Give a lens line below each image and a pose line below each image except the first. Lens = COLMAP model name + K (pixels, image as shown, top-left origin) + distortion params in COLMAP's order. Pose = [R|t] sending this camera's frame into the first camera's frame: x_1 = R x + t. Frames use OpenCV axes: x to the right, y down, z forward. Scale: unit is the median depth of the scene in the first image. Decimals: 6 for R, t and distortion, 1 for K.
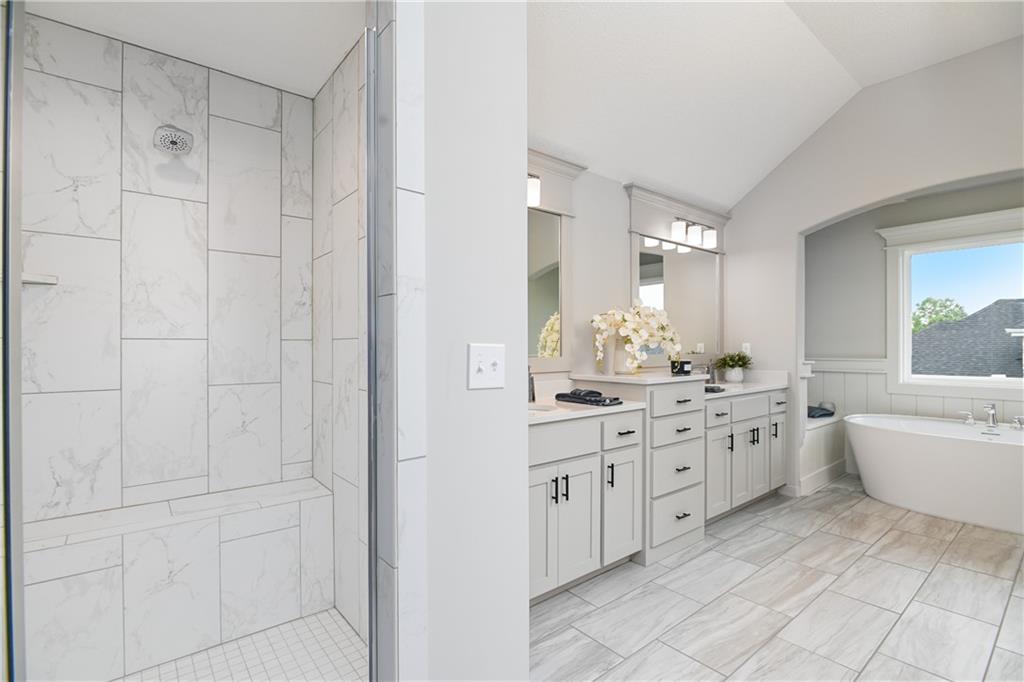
lens RADIAL K [[478.1, 0, 511.7], [0, 478.1, 345.0], [0, 0, 1]] dist [-0.015821, 0.000281]
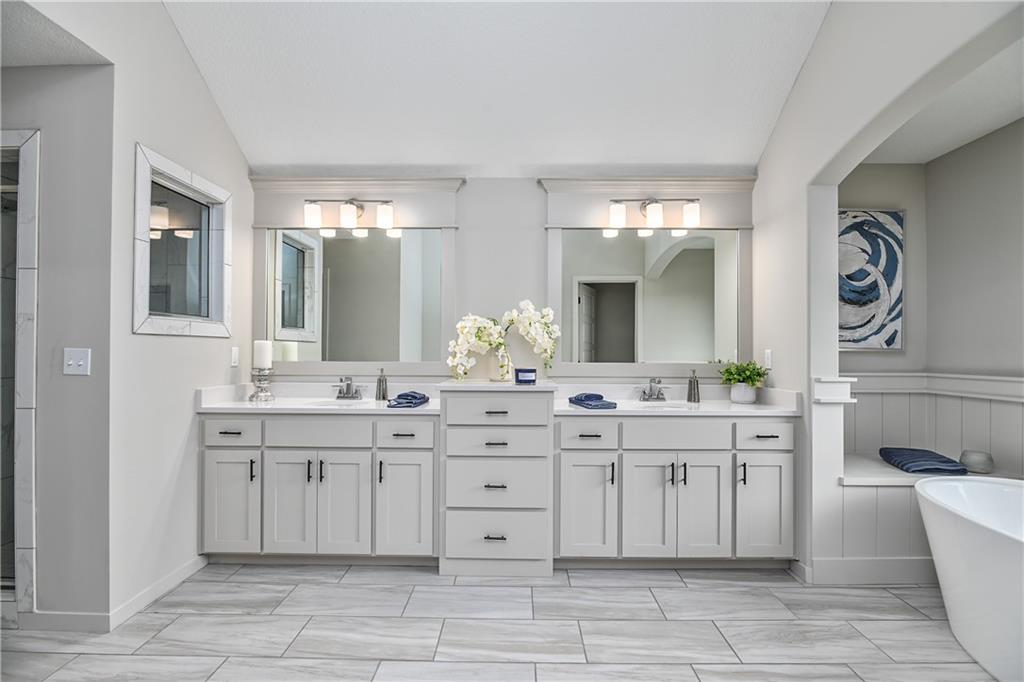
lens RADIAL K [[478.5, 0, 512.5], [0, 478.5, 344.8], [0, 0, 1]] dist [-0.015360, 0.000657]
pose [[0.768295, -0.004211, -0.640082, 0.809141], [-0.004869, 0.999911, -0.012422, -0.000544], [0.640077, 0.012660, 0.768206, 0.258471]]
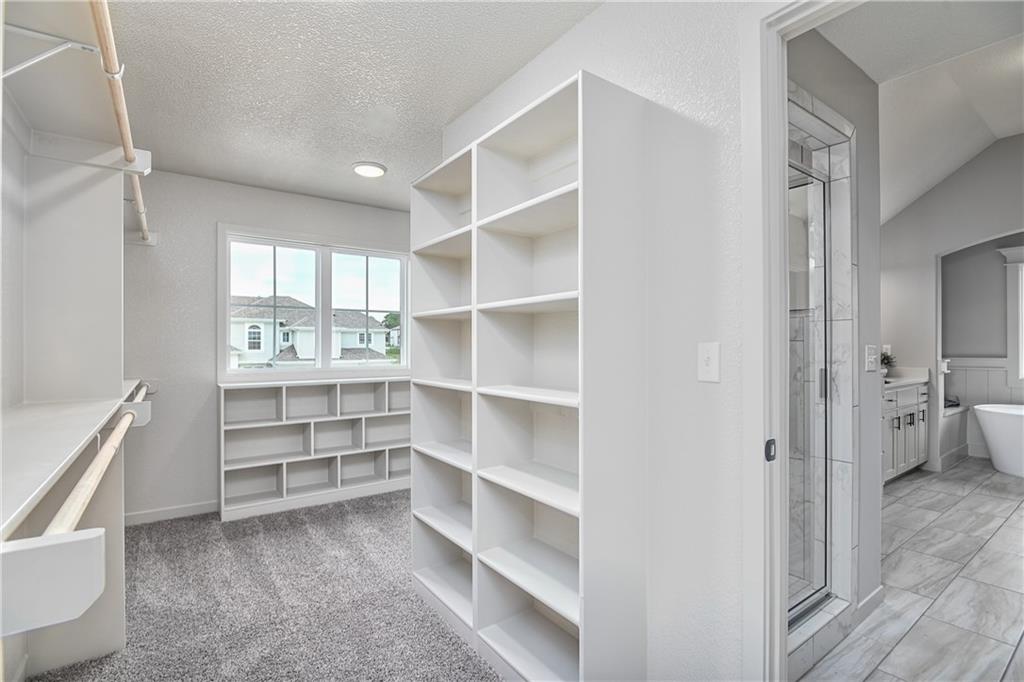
lens RADIAL K [[478.5, 0, 512.5], [0, 478.5, 344.8], [0, 0, 1]] dist [-0.015360, 0.000657]
pose [[0.998206, -0.004791, -0.059676, -0.475271], [0.004531, 0.999980, -0.004501, -0.004695], [0.059696, 0.004223, 0.998208, -0.317483]]
